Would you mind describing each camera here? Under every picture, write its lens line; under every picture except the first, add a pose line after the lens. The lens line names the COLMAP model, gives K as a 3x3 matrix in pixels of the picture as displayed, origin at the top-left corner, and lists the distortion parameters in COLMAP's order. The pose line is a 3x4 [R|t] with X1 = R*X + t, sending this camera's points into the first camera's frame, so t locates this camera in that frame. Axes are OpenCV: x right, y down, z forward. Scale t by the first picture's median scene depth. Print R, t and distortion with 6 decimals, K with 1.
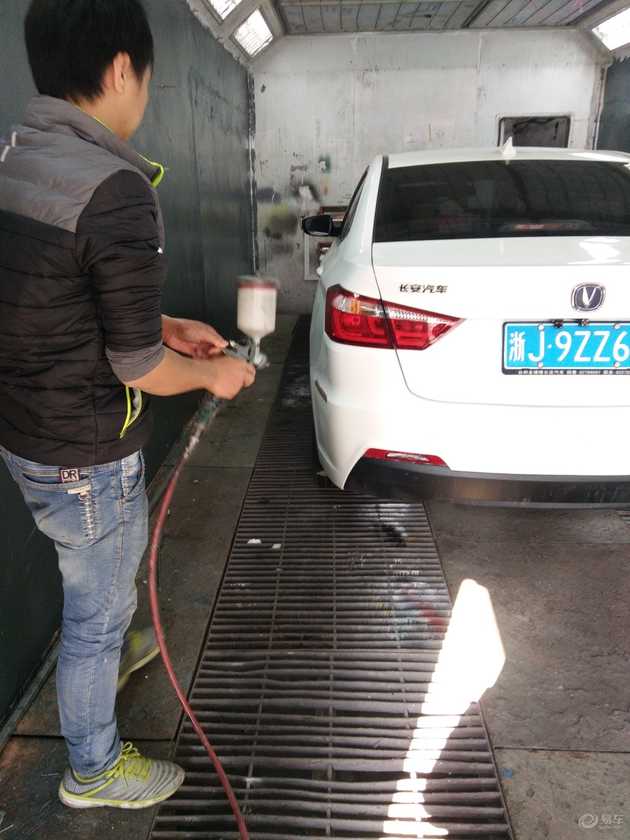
lens RADIAL K [[672.2, 0, 304.1], [0, 672.2, 420.5], [0, 0, 1]] dist [0.043680, -0.061715]
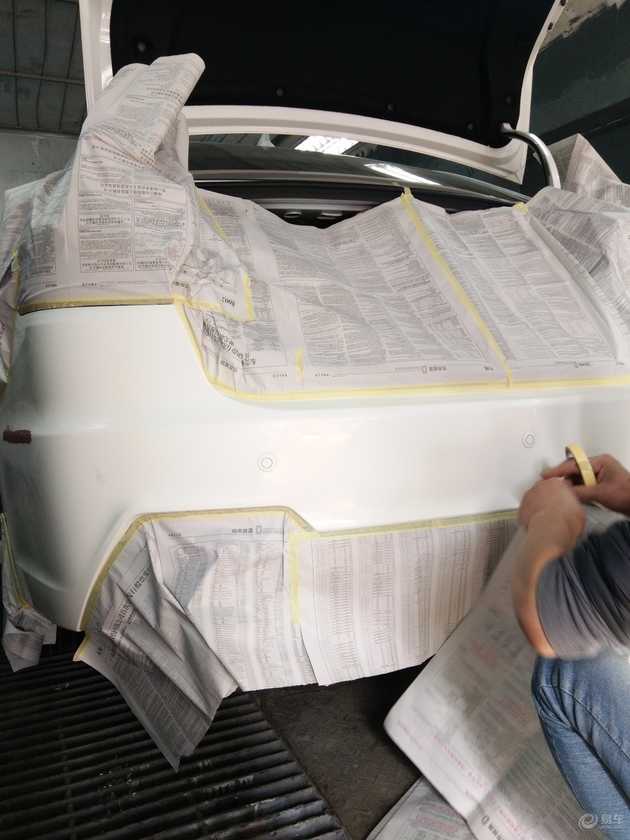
lens RADIAL K [[672.2, 0, 311.1], [0, 672.2, 419.6], [0, 0, 1]] dist [0.043680, -0.061715]
pose [[0.901709, -0.047098, 0.429770, 0.007393], [0.156563, 0.962153, -0.223046, 0.087794], [-0.403000, 0.268409, 0.874956, 0.465761]]
